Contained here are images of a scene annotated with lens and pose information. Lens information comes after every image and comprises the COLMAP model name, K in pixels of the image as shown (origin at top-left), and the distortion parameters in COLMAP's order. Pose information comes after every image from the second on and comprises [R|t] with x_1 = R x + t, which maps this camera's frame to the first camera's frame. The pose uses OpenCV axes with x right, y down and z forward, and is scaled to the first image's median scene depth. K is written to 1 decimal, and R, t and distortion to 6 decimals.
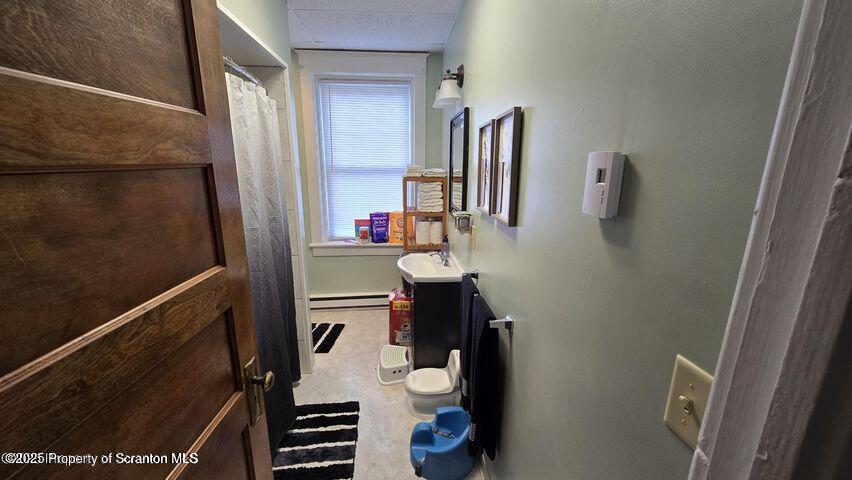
lens RADIAL K [[336.3, 0, 420.9], [0, 336.3, 242.5], [0, 0, 1]] dist [0.000251, 0.000046]
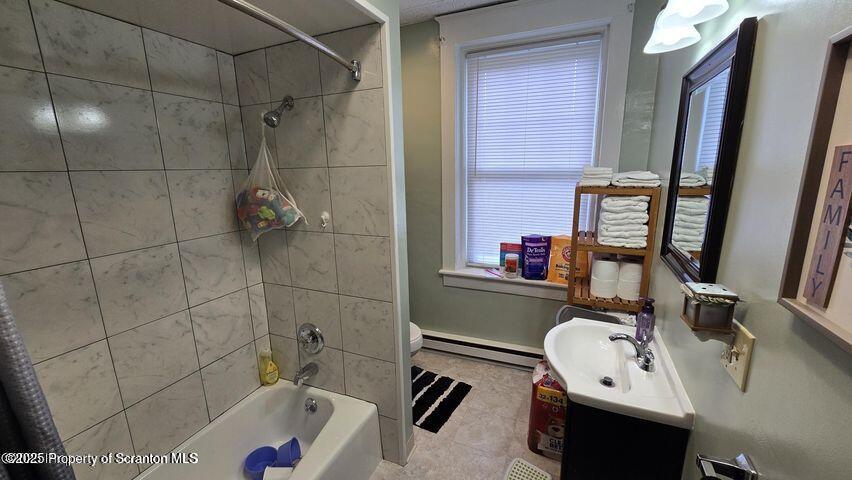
lens RADIAL K [[345.6, 0, 422.3], [0, 345.6, 241.9], [0, 0, 1]] dist [-0.000837, -0.000054]
pose [[0.877464, 0.084622, -0.472118, 0.007575], [-0.088359, 0.995986, 0.014299, -0.070802], [0.471433, 0.029169, 0.881419, 0.283773]]
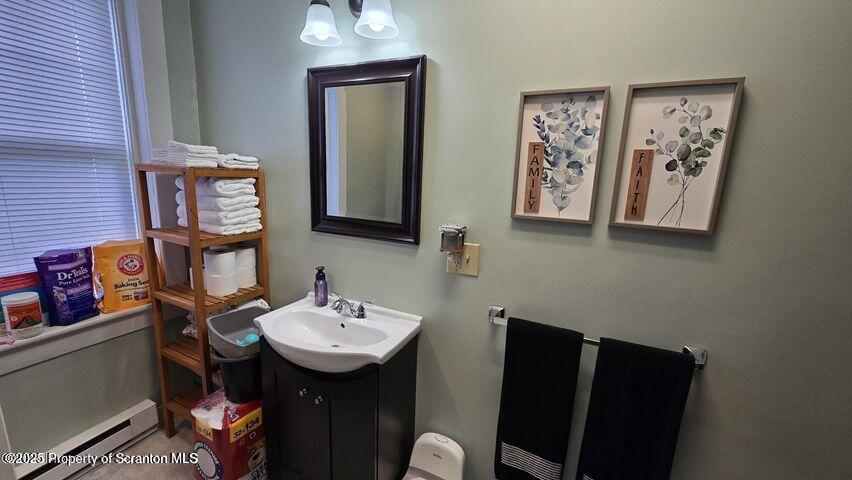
lens RADIAL K [[345.6, 0, 422.3], [0, 345.6, 241.9], [0, 0, 1]] dist [-0.000837, -0.000054]
pose [[0.500342, -0.152922, 0.852216, -0.282894], [0.153191, 0.984386, 0.086698, -0.074105], [-0.852168, 0.087173, 0.515956, 0.425326]]
